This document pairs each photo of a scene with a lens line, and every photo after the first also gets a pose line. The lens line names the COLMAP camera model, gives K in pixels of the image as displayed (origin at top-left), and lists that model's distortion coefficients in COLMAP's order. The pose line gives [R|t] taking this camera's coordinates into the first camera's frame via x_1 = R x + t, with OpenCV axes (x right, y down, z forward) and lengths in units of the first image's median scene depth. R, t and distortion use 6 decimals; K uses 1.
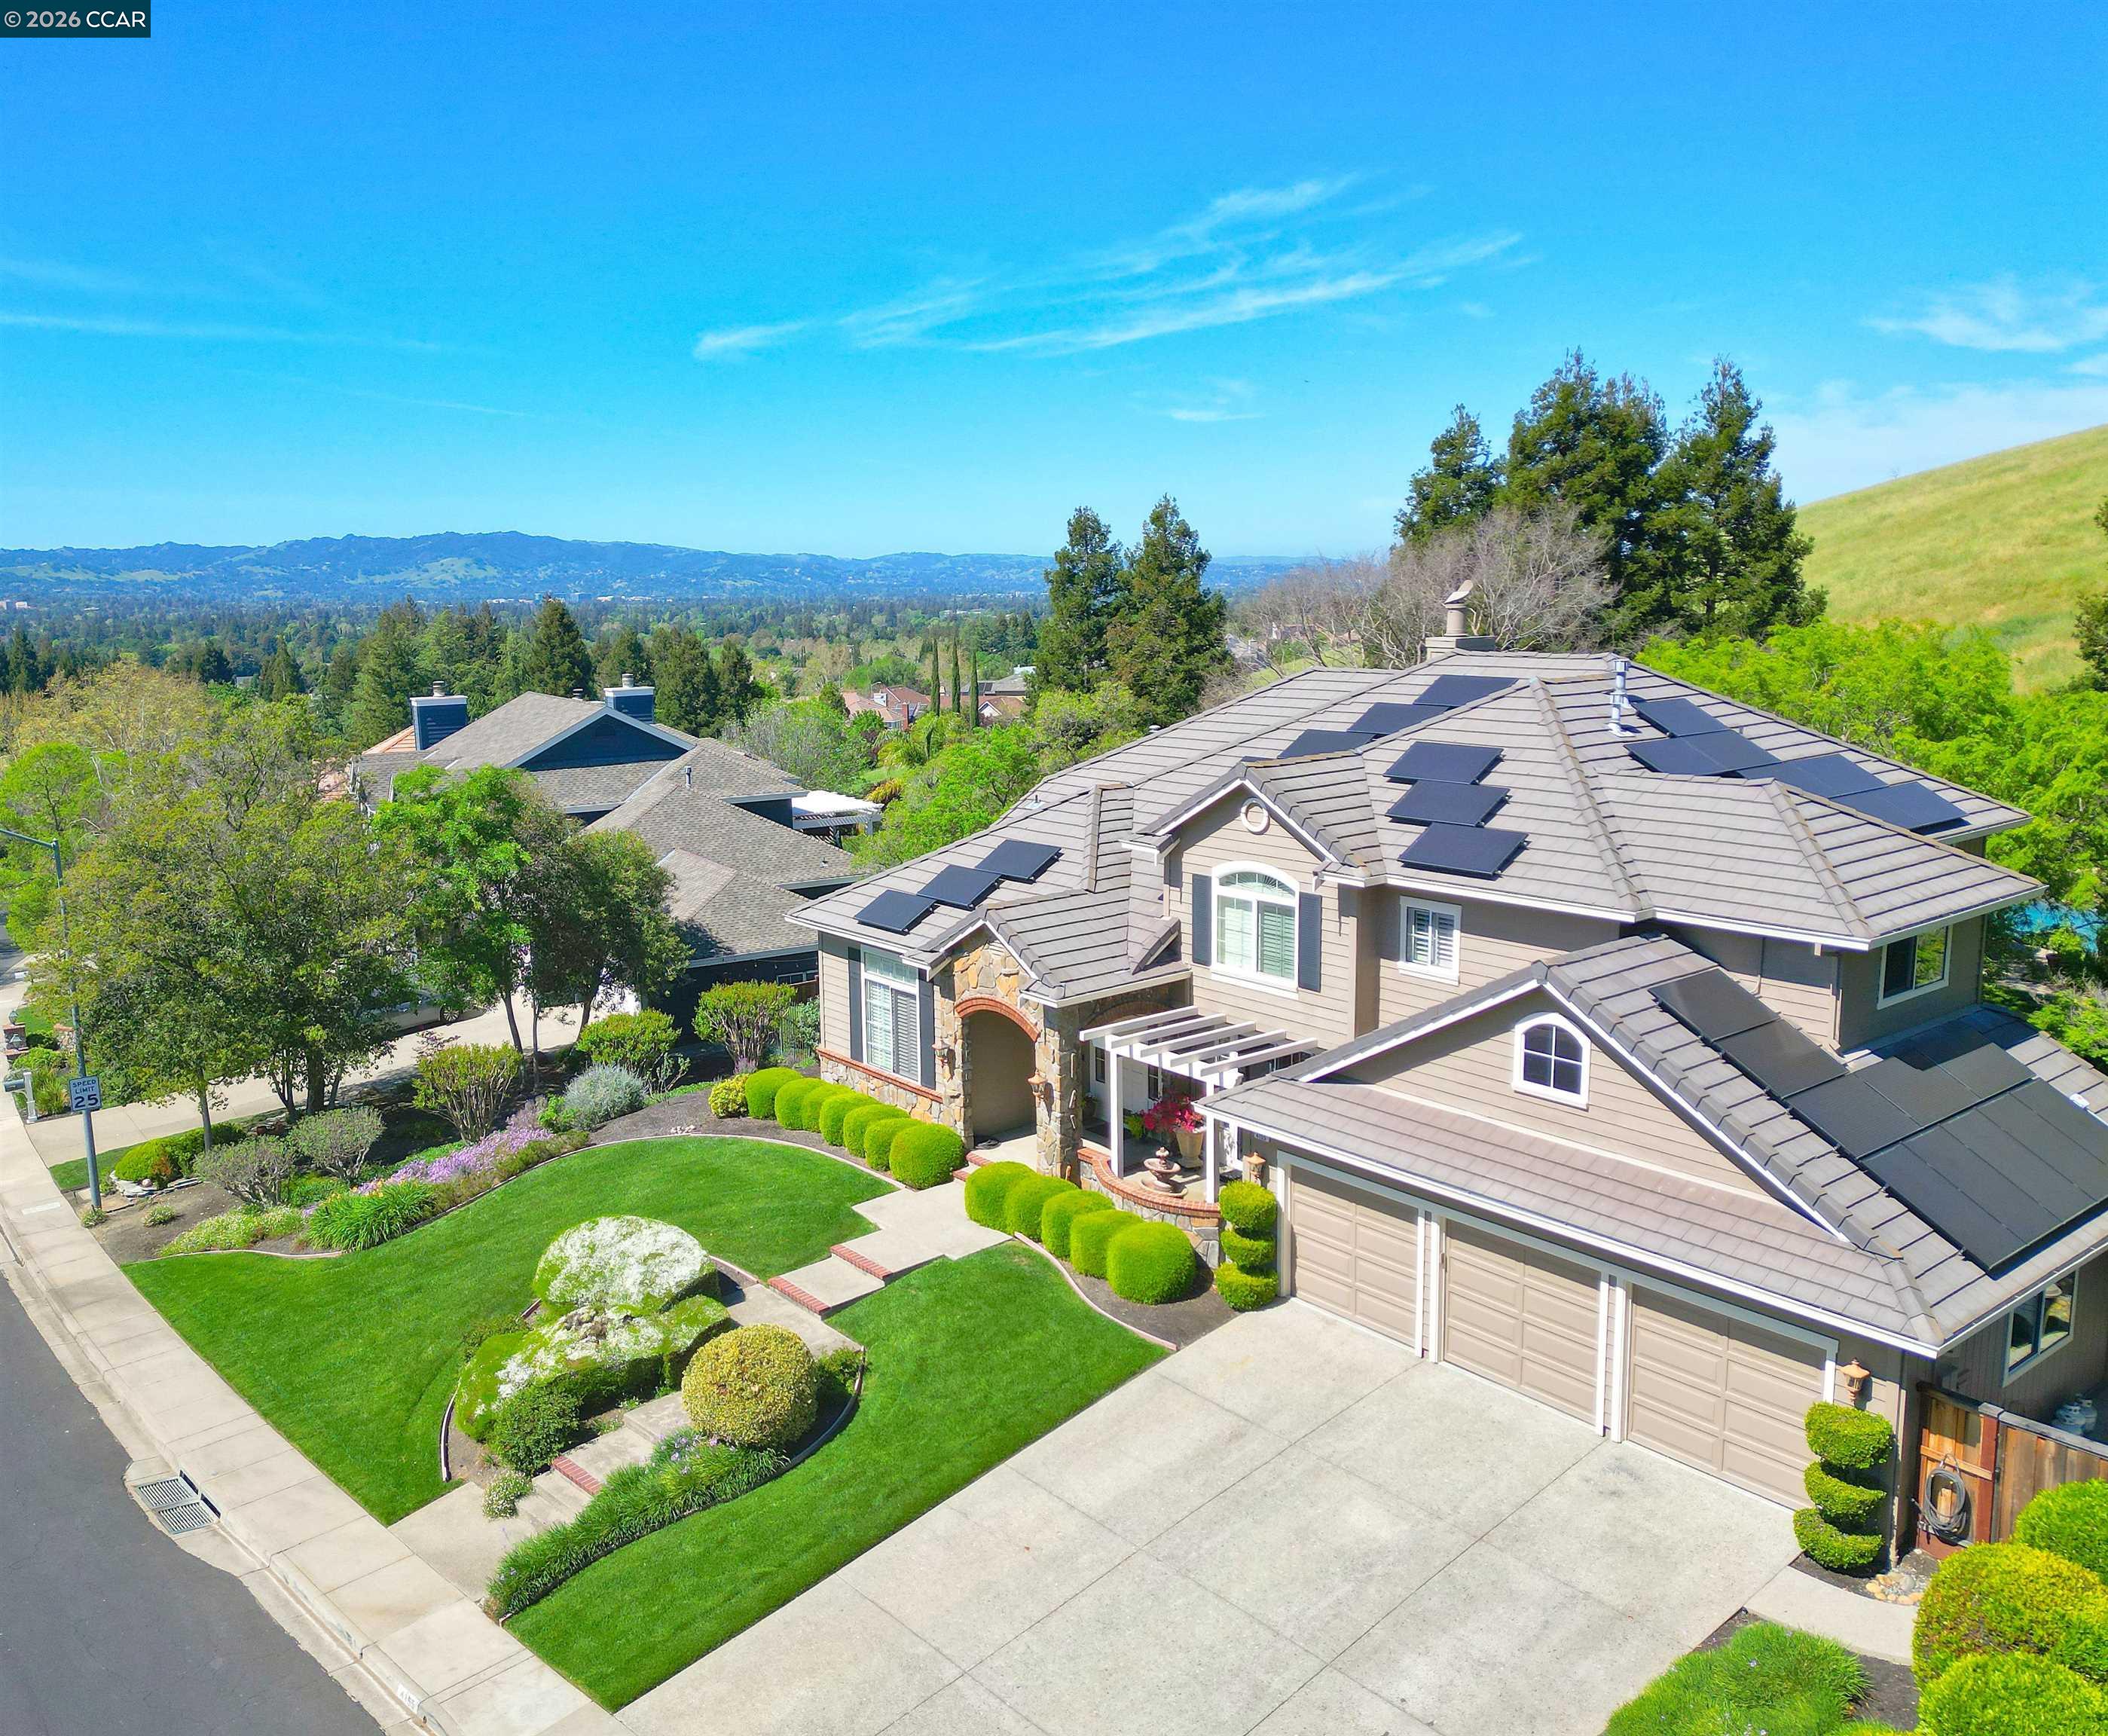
lens RADIAL K [[1693.6, 0, 1054.0], [0, 1693.6, 868.0], [0, 0, 1]] dist [-0.014399, -0.003518]
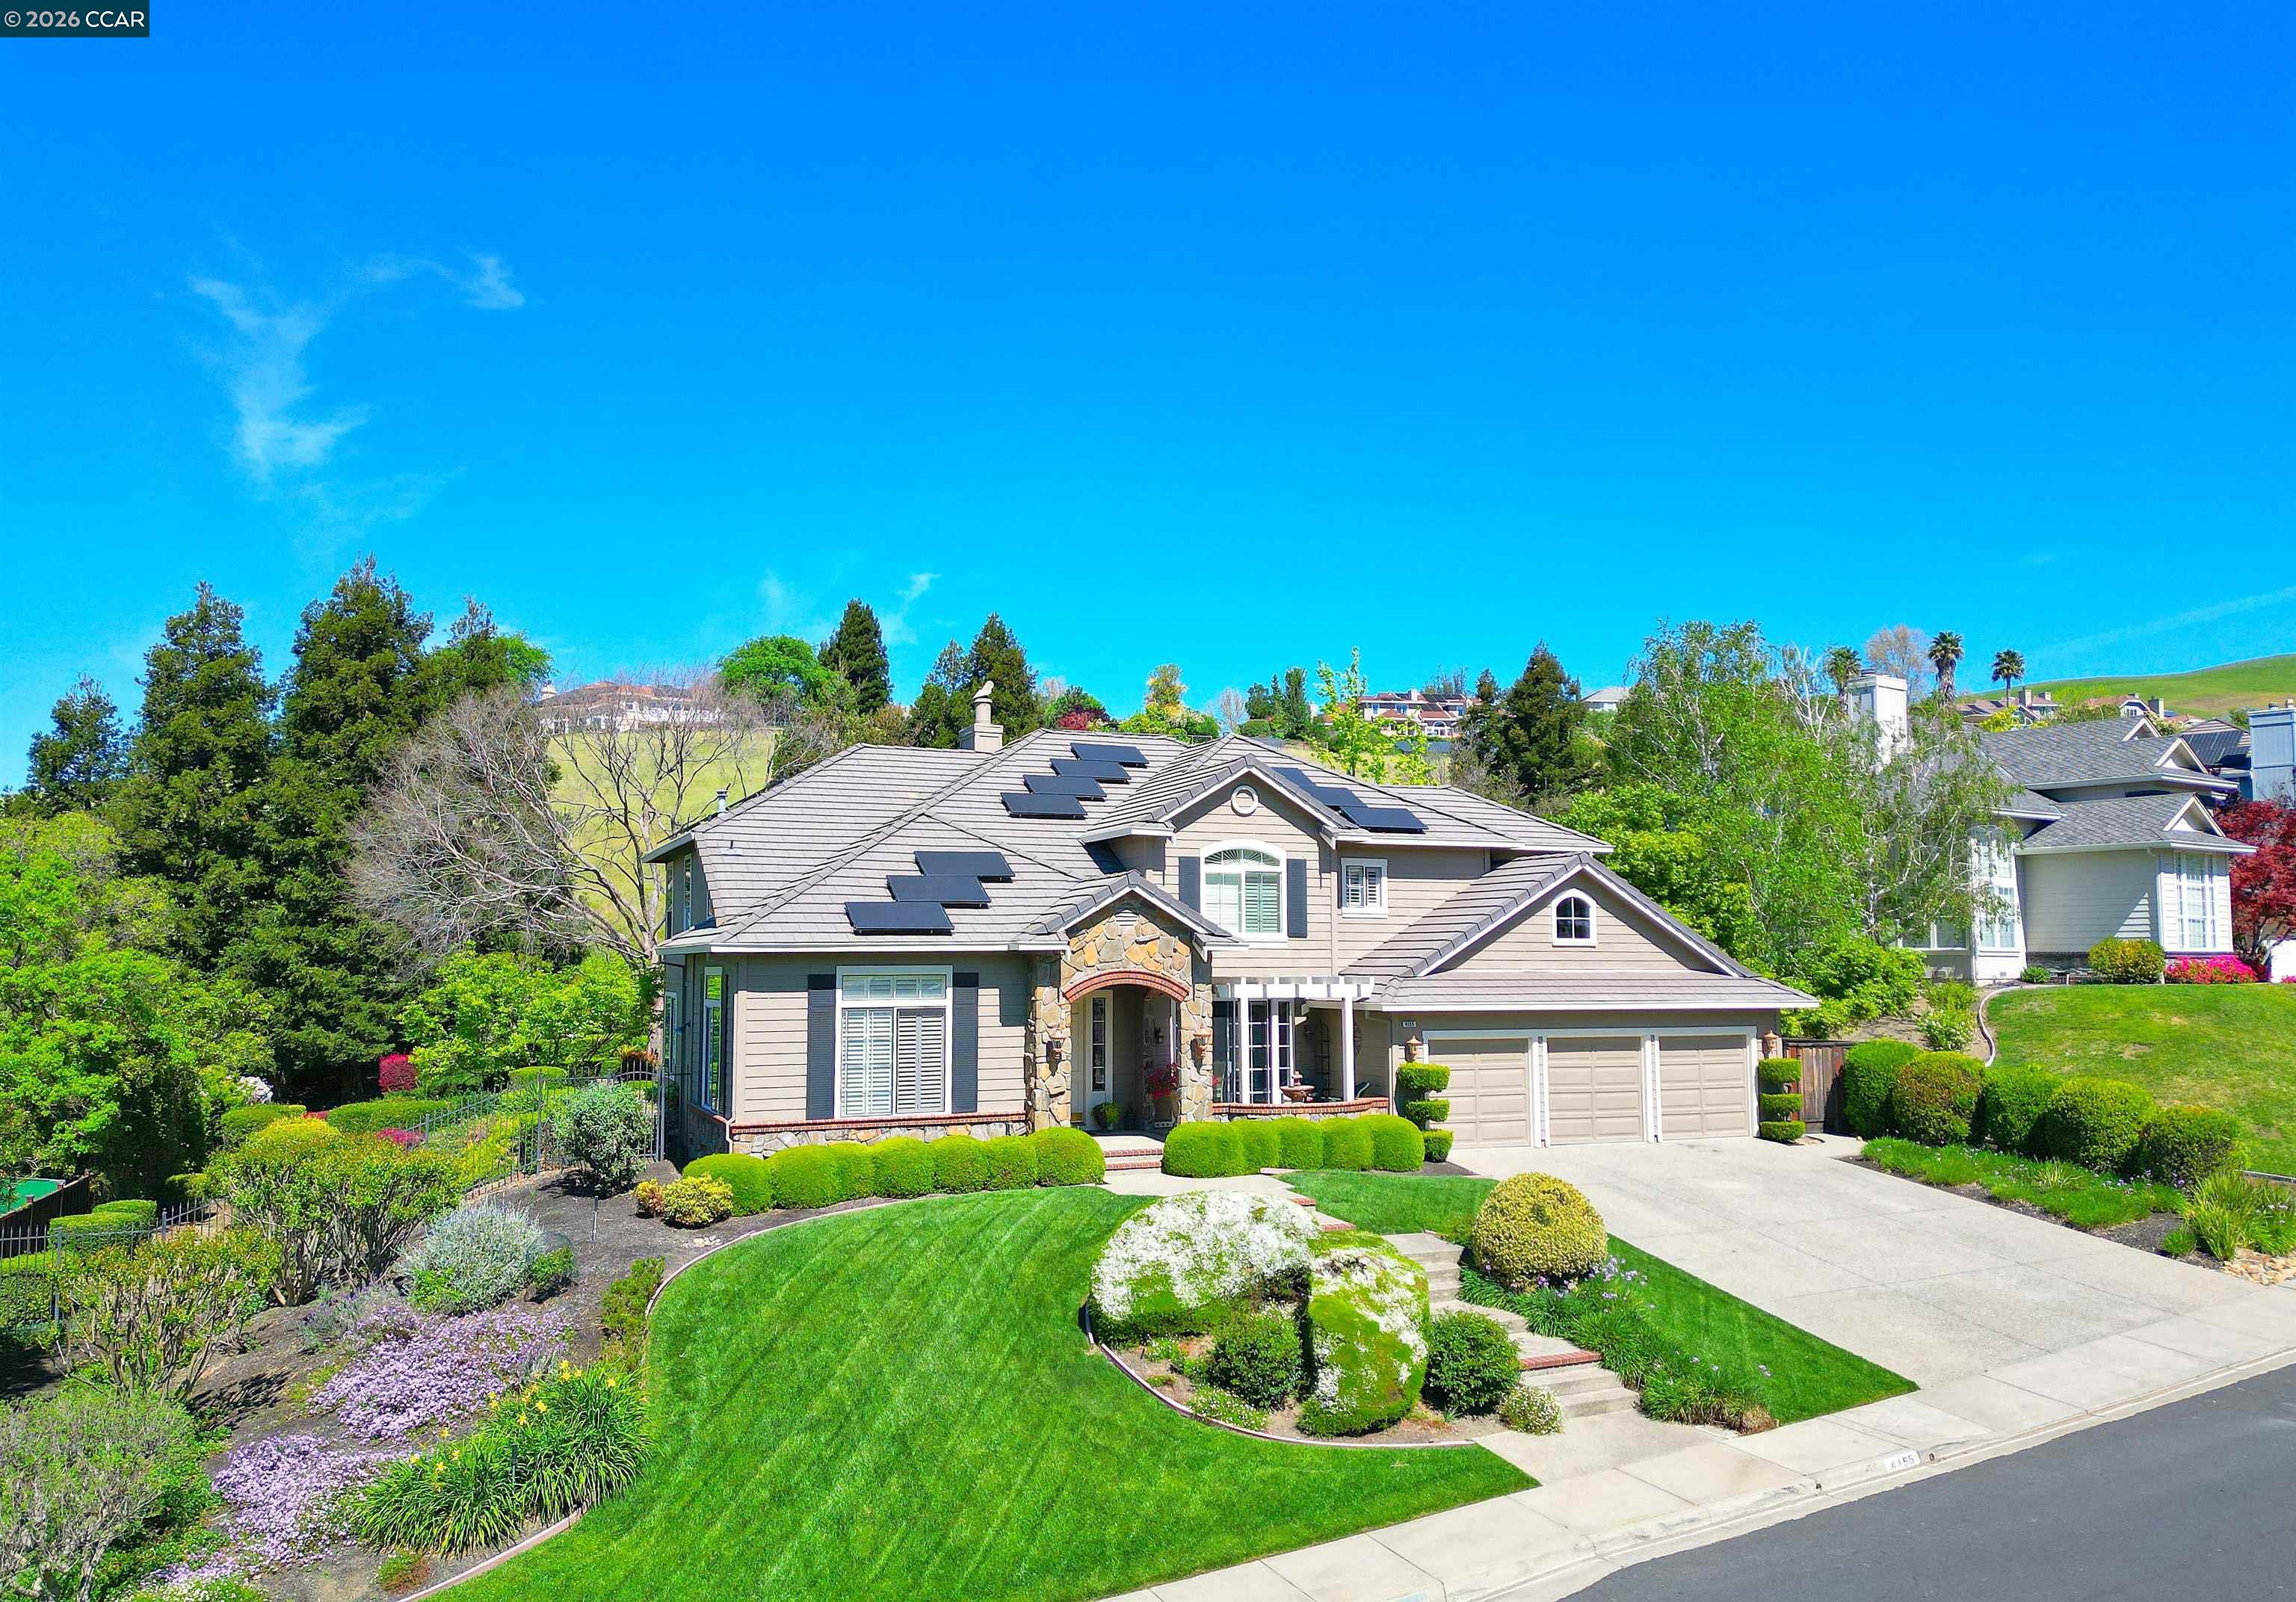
lens RADIAL K [[1598.7, 0, 1148.0], [0, 1598.7, 801.0], [0, 0, 1]] dist [-0.001123, -0.000257]
pose [[0.295619, 0.092151, 0.950851, -1.015246], [0.162093, 0.976066, -0.144989, 0.126853], [-0.941454, 0.196988, 0.273607, 0.759722]]
